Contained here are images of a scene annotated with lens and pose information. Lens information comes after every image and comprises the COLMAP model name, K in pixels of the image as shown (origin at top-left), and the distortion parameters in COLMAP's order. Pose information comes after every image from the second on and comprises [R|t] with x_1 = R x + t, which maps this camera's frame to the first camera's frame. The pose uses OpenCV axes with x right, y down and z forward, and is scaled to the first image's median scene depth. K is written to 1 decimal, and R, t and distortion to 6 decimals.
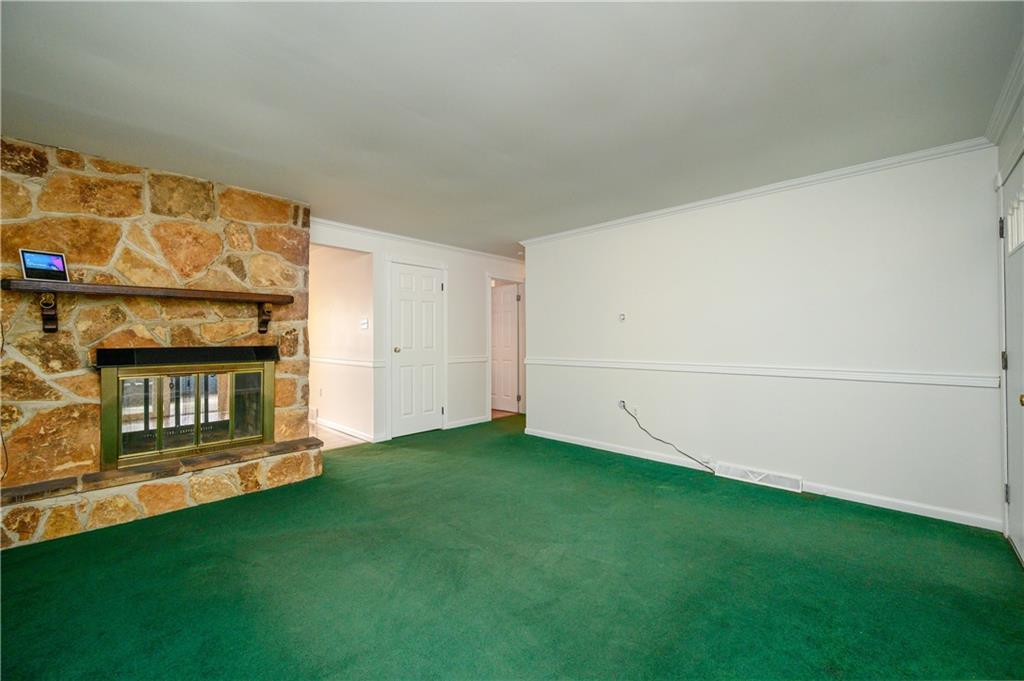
lens RADIAL K [[415.7, 0, 510.5], [0, 415.7, 333.0], [0, 0, 1]] dist [0.000799, -0.000023]
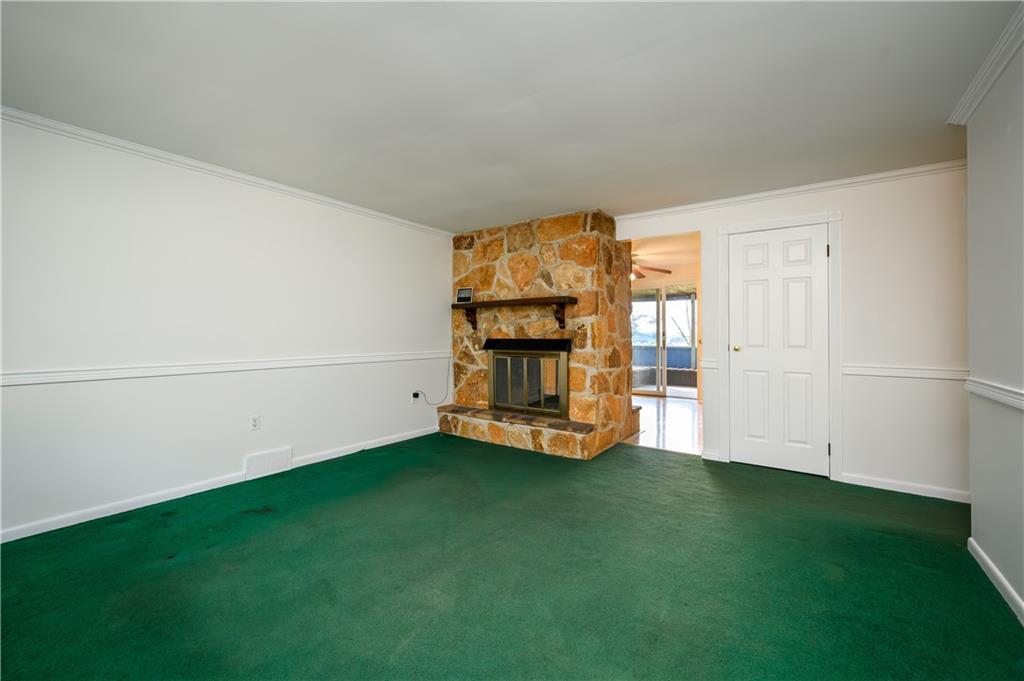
lens RADIAL K [[415.7, 0, 510.5], [0, 415.7, 333.0], [0, 0, 1]] dist [0.000799, -0.000023]
pose [[0.141156, -0.000601, -0.989987, 0.604262], [0.011028, 0.999939, 0.000966, 0.010661], [0.989926, -0.011054, 0.141154, 0.686885]]
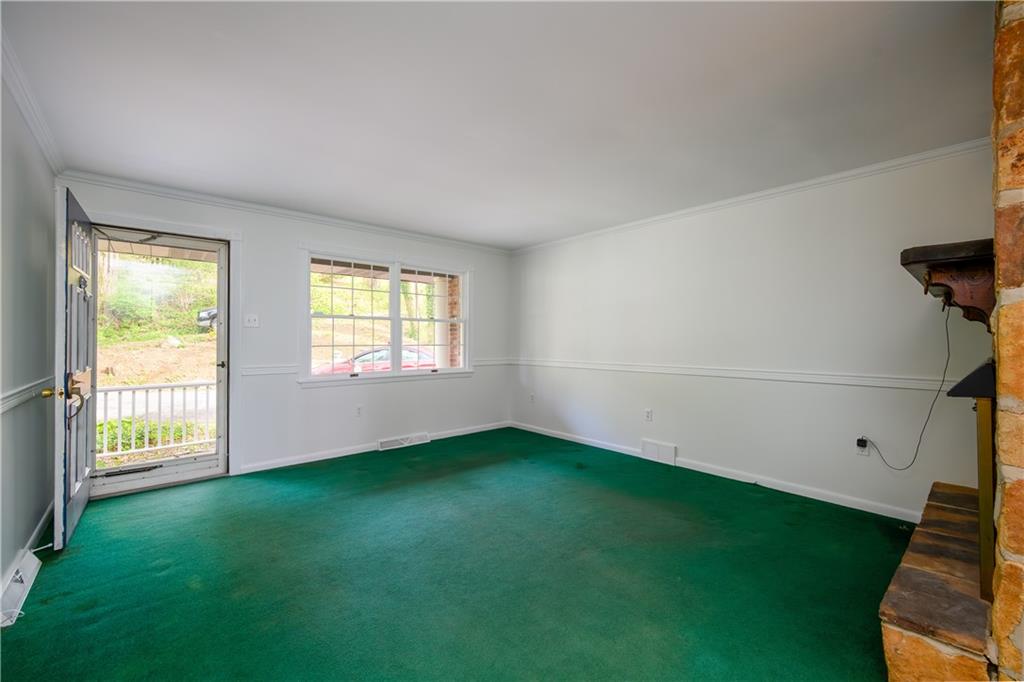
lens RADIAL K [[415.7, 0, 510.5], [0, 415.7, 333.5], [0, 0, 1]] dist [0.000799, -0.000023]
pose [[-0.996907, 0.005225, 0.078415, -0.141285], [0.003036, 0.999603, -0.028002, 0.006777], [-0.078530, -0.027677, -0.996527, 1.504815]]
